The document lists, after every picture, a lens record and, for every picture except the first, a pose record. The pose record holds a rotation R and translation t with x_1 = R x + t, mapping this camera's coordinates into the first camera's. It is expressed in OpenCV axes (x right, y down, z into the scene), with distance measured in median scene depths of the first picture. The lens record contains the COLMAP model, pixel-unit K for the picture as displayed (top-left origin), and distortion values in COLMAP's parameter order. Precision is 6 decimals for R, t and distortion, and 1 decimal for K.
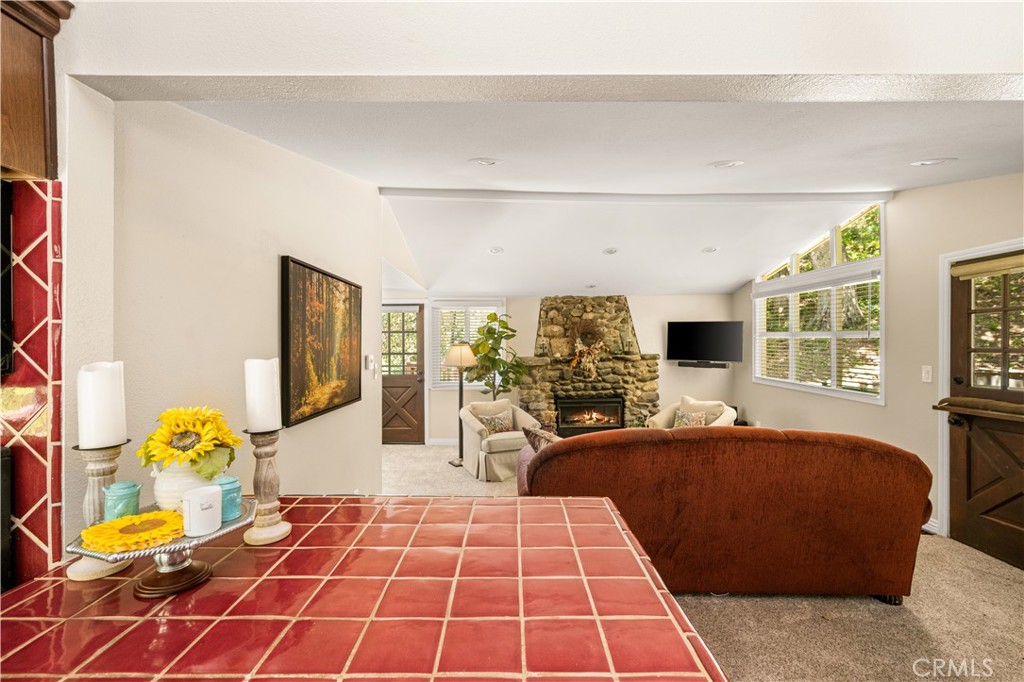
lens RADIAL K [[448.4, 0, 512.0], [0, 448.4, 341.0], [0, 0, 1]] dist [0.002180, 0.000207]
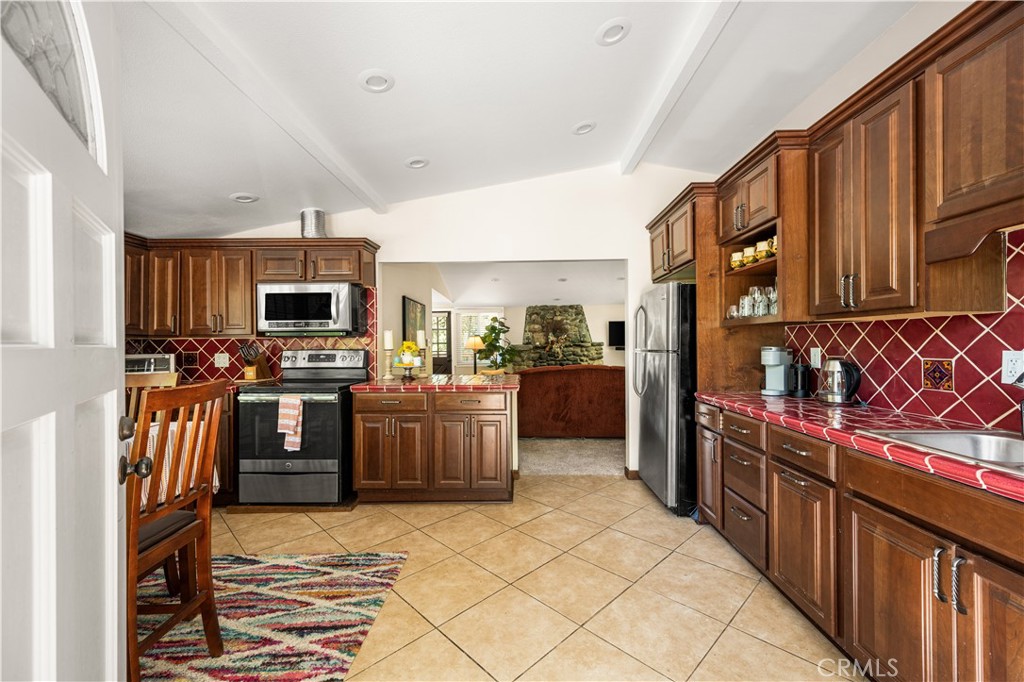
lens RADIAL K [[415.8, 0, 531.4], [0, 415.8, 344.3], [0, 0, 1]] dist [0.002963, 0.000272]
pose [[0.999783, -0.010726, 0.017851, 0.056038], [0.010626, 0.999927, 0.005678, 0.026263], [-0.017910, -0.005487, 0.999825, -0.449090]]
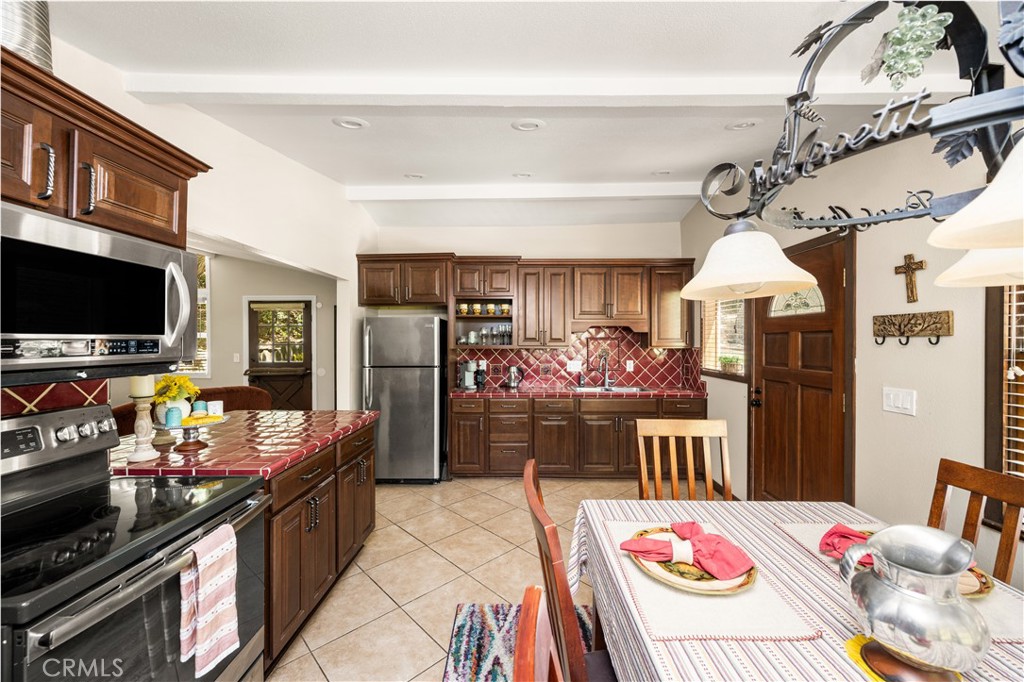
lens RADIAL K [[385.2, 0, 512.0], [0, 385.2, 341.0], [0, 0, 1]] dist [0.001273, -0.000068]
pose [[0.009459, 0.000040, 0.999955, -0.388970], [-0.005424, 0.999985, 0.000012, -0.002390], [-0.999941, -0.005424, 0.009459, -0.099582]]
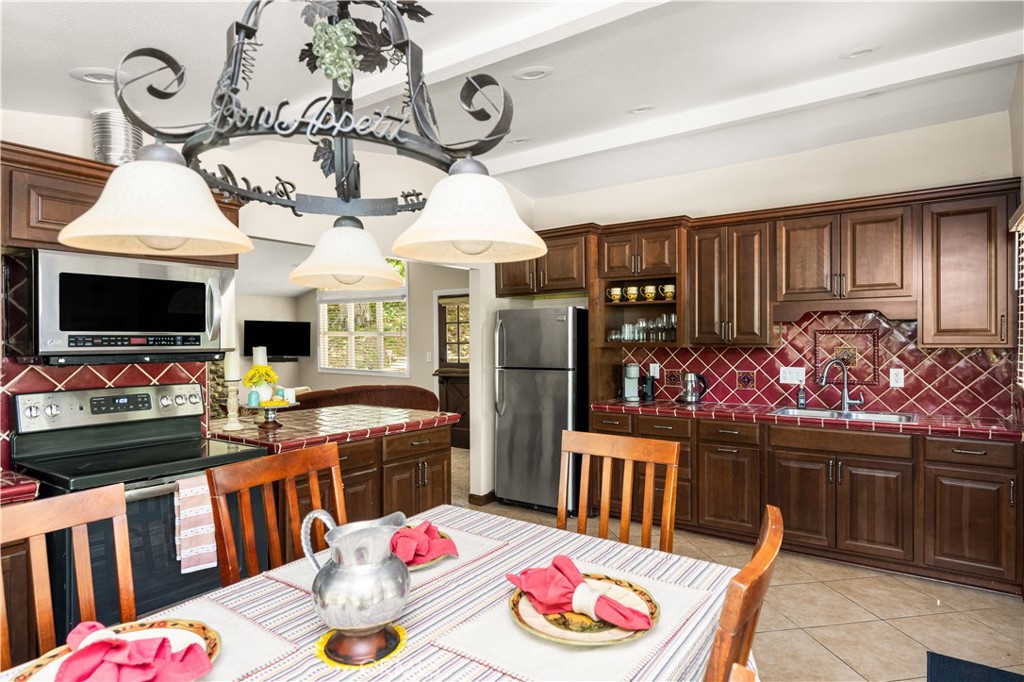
lens RADIAL K [[558.5, 0, 536.4], [0, 558.5, 345.8], [0, 0, 1]] dist [-0.000022, -0.000019]
pose [[0.554536, -0.010670, 0.832091, -0.386897], [0.000716, 0.999924, 0.012345, 0.000397], [-0.832159, -0.006250, 0.554502, -0.329422]]
